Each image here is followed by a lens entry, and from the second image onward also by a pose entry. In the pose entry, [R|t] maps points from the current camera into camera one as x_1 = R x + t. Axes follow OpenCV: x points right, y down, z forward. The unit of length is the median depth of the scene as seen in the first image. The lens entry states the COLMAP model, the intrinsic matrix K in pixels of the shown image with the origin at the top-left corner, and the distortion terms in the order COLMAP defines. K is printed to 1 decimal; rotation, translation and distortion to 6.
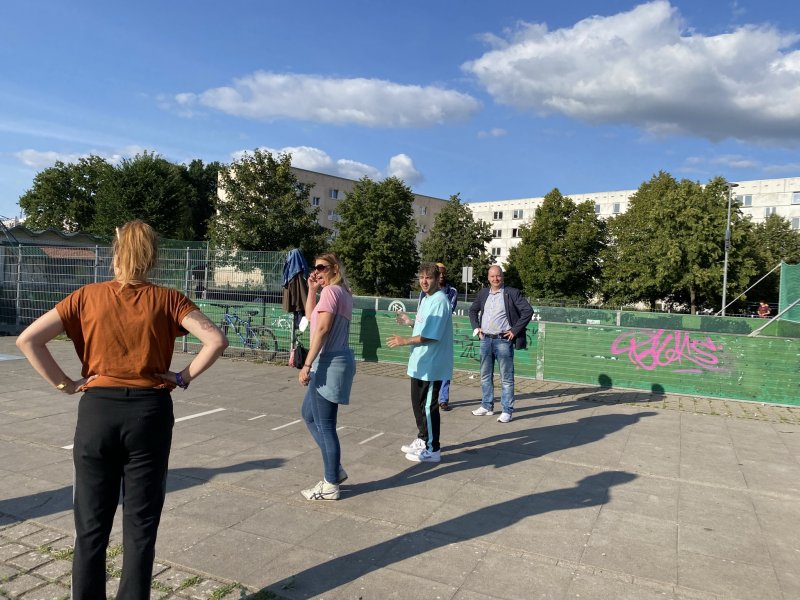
lens RADIAL K [[594.1, 0, 396.4], [0, 594.1, 299.4], [0, 0, 1]] dist [0.065981, -0.090370]
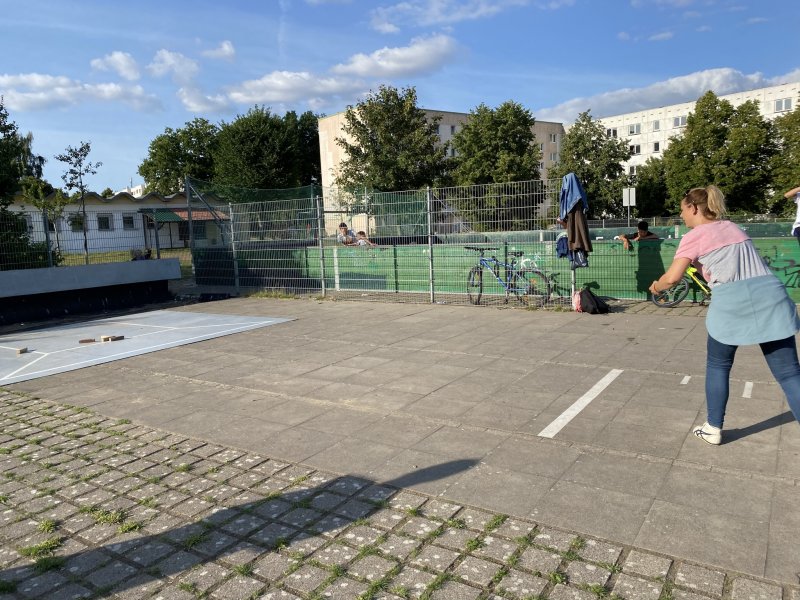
lens RADIAL K [[595.4, 0, 392.2], [0, 595.4, 289.8], [0, 0, 1]] dist [0.042846, -0.068423]
pose [[0.985053, -0.069592, -0.157564, -0.062647], [0.082913, 0.993372, 0.079603, -0.002090], [0.150980, -0.091477, 0.984295, 0.023217]]
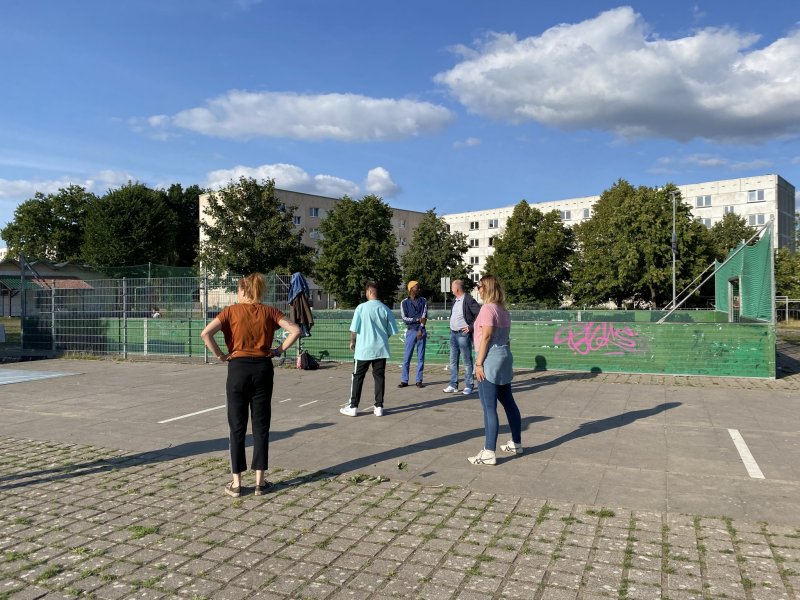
lens RADIAL K [[596.7, 0, 404.1], [0, 596.7, 296.2], [0, 0, 1]] dist [0.047213, -0.054101]
pose [[0.997871, -0.051628, 0.039852, 0.000207], [0.052624, 0.998317, -0.024361, 0.001178], [-0.038527, 0.026407, 0.998909, -0.049228]]
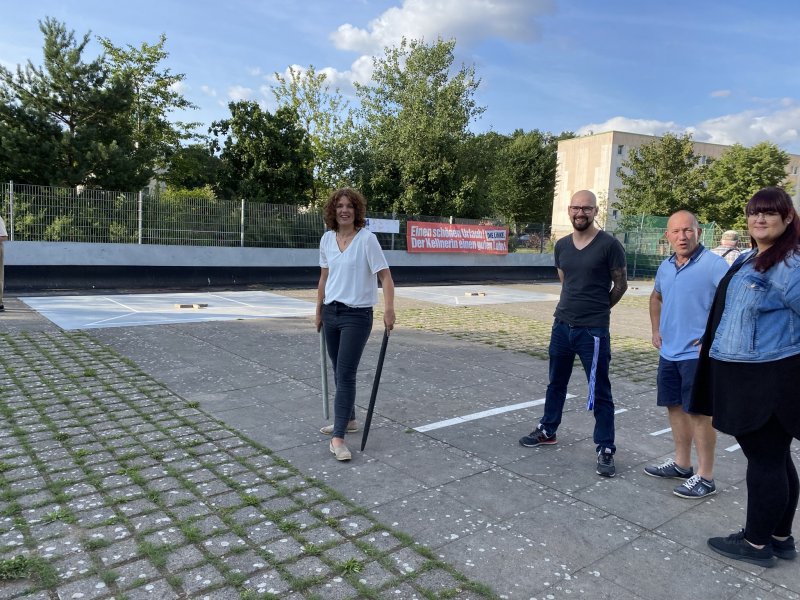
lens RADIAL K [[585.0, 0, 400.0], [0, 585.0, 300.0], [0, 0, 1]] dist [0.060012, -0.087035]
pose [[0.905142, 0.050202, -0.422134, -0.139459], [-0.018986, 0.996786, 0.077832, -0.000966], [0.424684, -0.062434, 0.903186, -0.208152]]
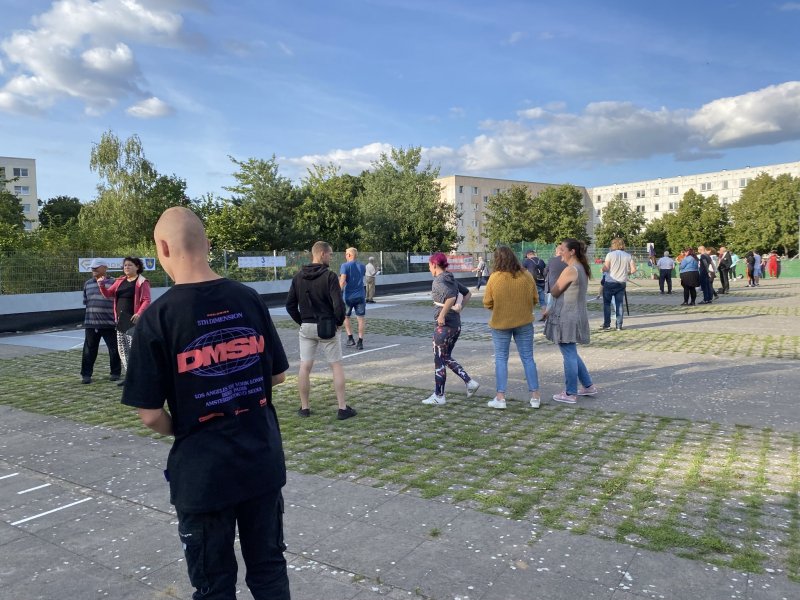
lens RADIAL K [[595.4, 0, 392.2], [0, 595.4, 289.8], [0, 0, 1]] dist [0.042846, -0.068423]
pose [[0.987742, -0.058436, -0.144746, -0.245621], [0.062053, 0.997860, 0.020591, 0.000260], [0.143233, -0.029320, 0.989255, -0.563061]]
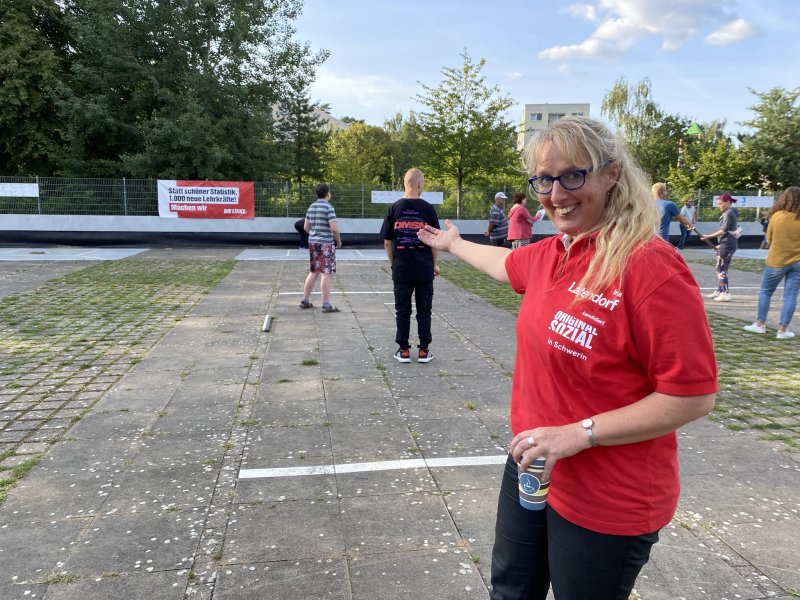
lens RADIAL K [[594.1, 0, 396.4], [0, 594.1, 299.4], [0, 0, 1]] dist [0.065981, -0.090370]
pose [[0.537866, 0.103480, -0.836655, -0.165517], [-0.014411, 0.993422, 0.113604, 0.007473], [0.842907, -0.049046, 0.535819, -0.582952]]
